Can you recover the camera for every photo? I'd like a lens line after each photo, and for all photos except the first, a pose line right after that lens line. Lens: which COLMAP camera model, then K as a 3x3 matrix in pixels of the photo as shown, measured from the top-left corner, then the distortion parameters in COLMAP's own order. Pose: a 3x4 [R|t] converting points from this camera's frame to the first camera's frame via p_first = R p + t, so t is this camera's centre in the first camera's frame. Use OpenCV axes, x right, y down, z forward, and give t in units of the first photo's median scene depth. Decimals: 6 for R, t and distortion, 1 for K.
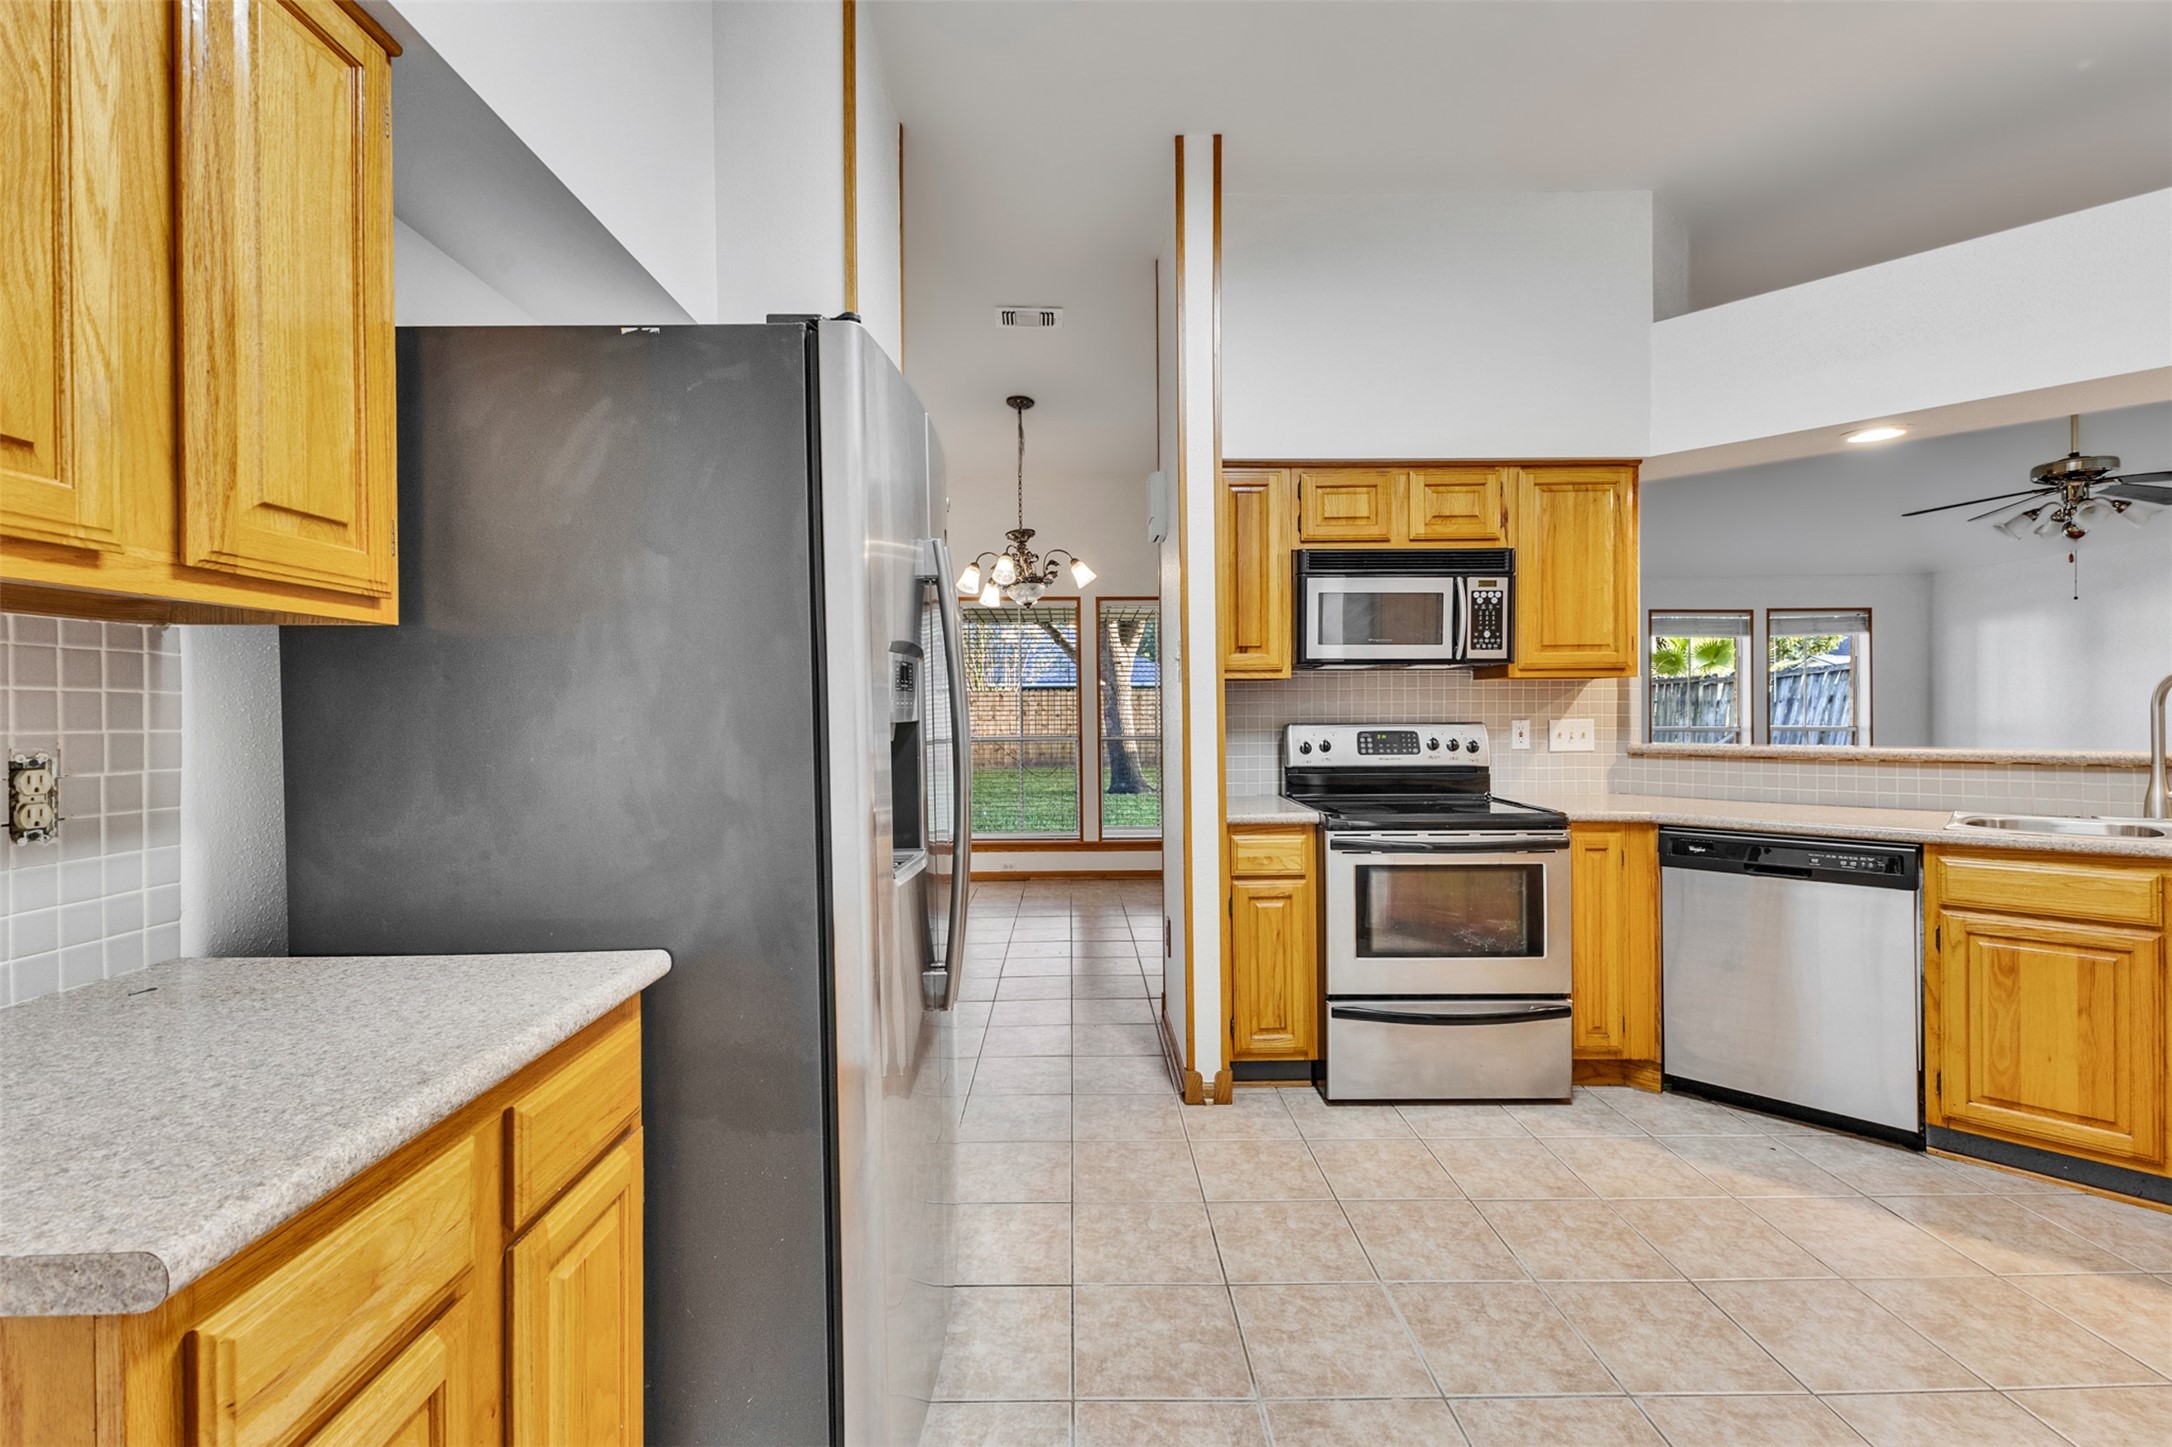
lens RADIAL K [[933.3, 0, 1085.8], [0, 933.3, 719.5], [0, 0, 1]] dist [0.015728, -0.004538]
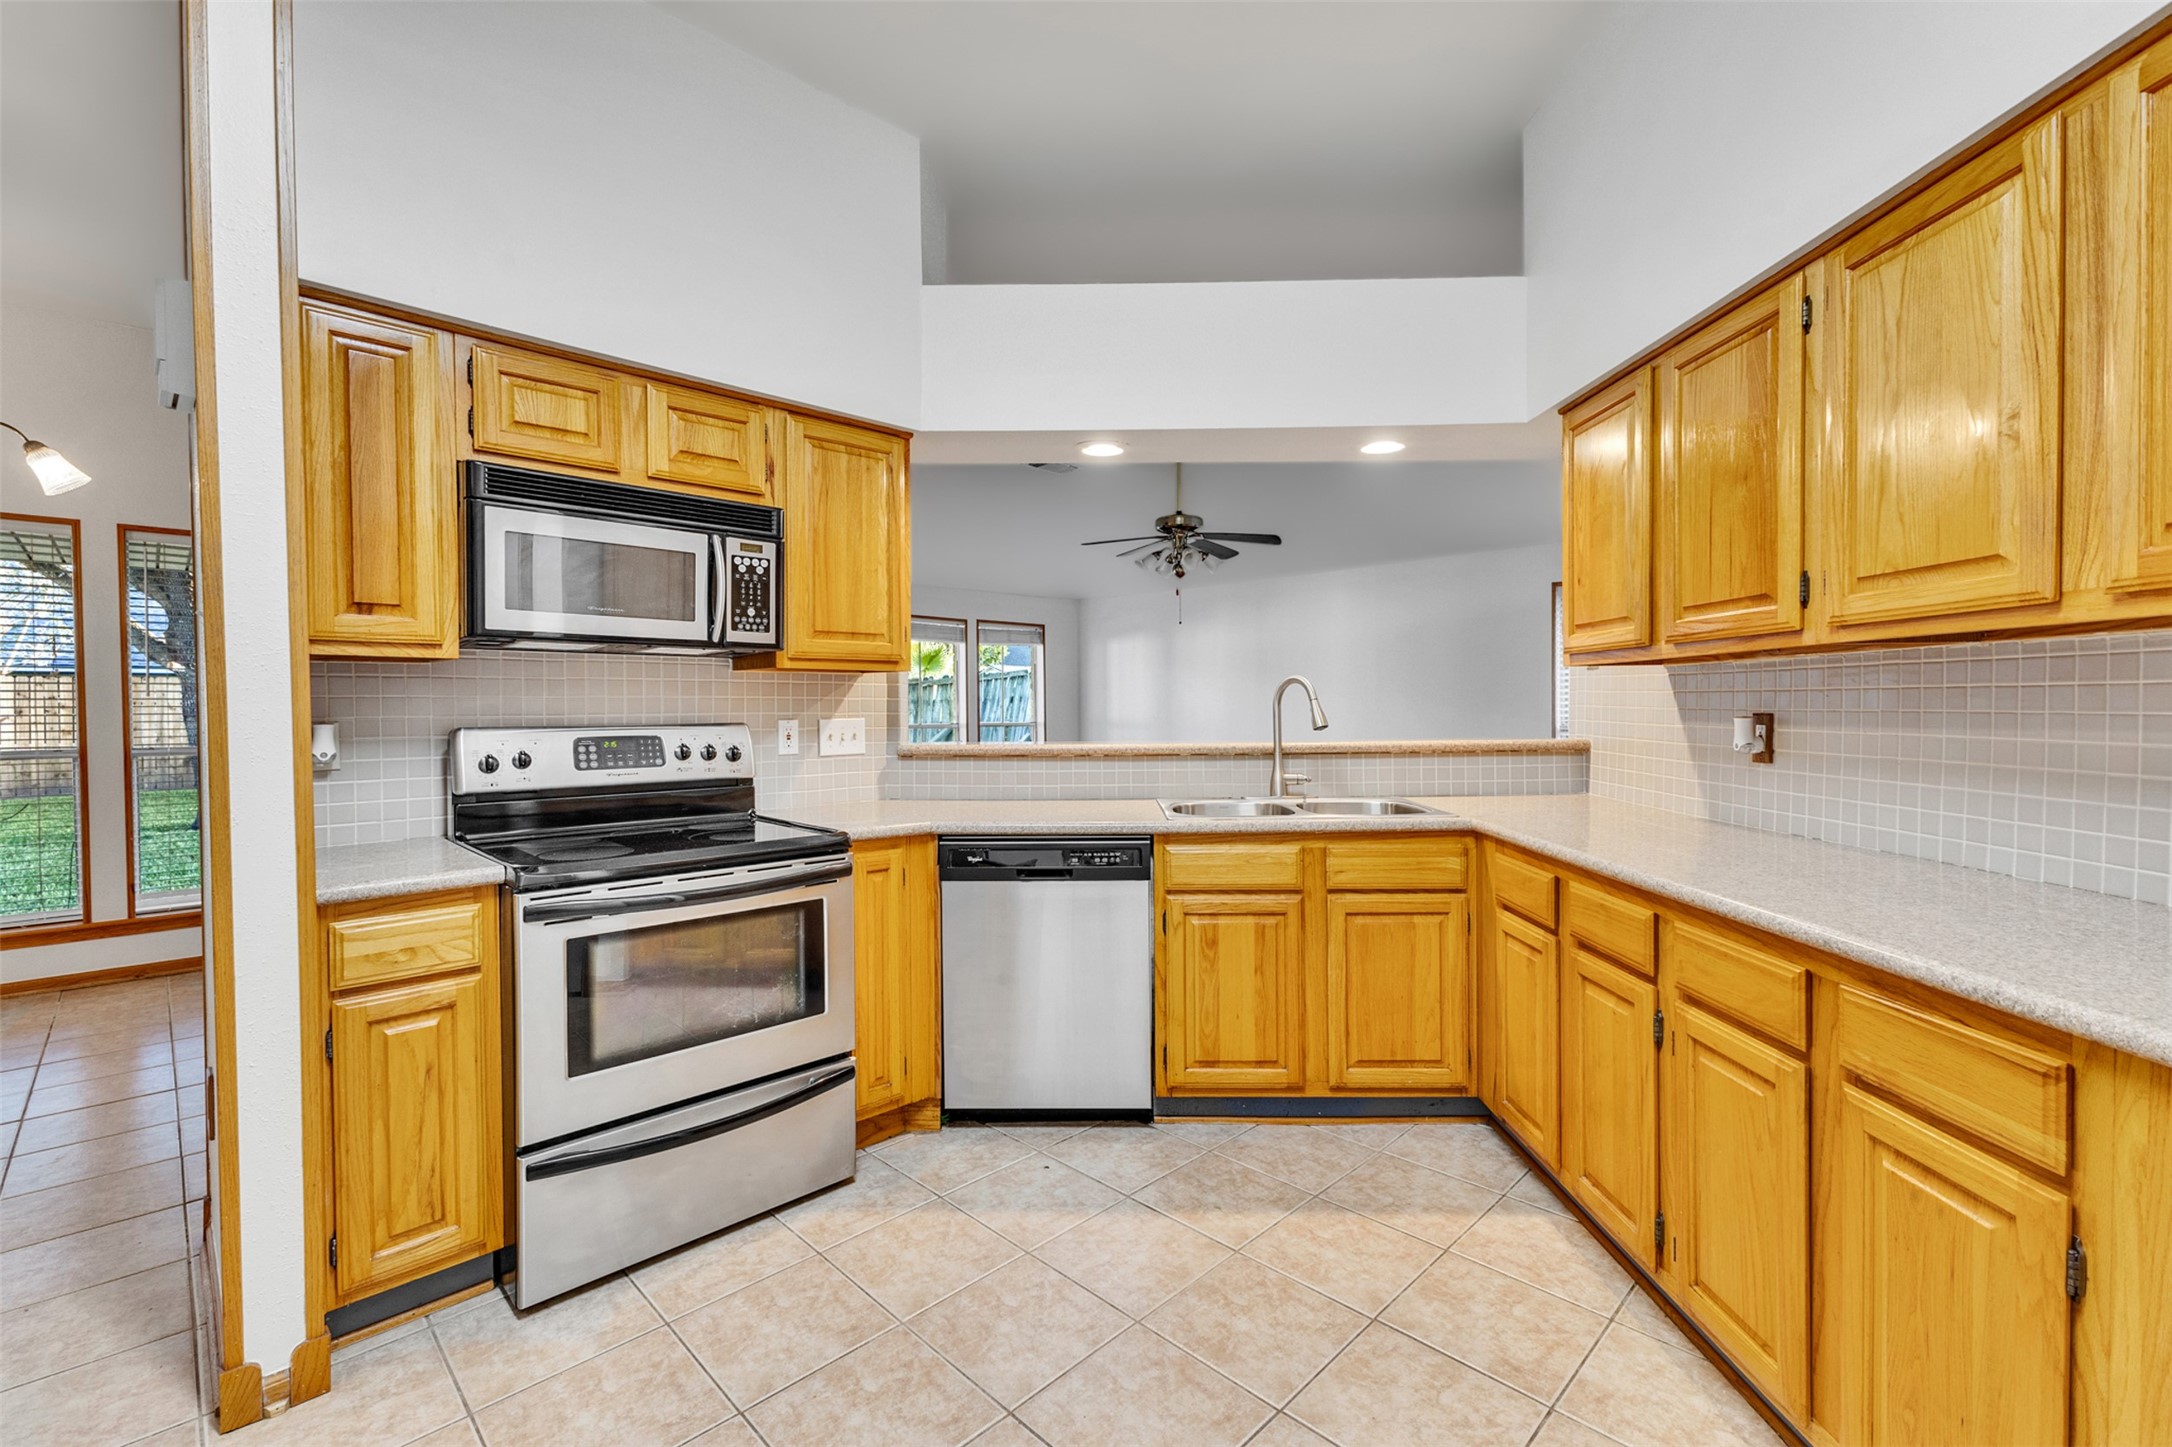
lens RADIAL K [[933.3, 0, 1084.1], [0, 933.3, 720.2], [0, 0, 1]] dist [0.015728, -0.004538]
pose [[0.721336, -0.007923, 0.692540, 0.083264], [0.005915, 0.999969, 0.005280, -0.002147], [-0.692560, 0.000287, 0.721360, 0.235075]]
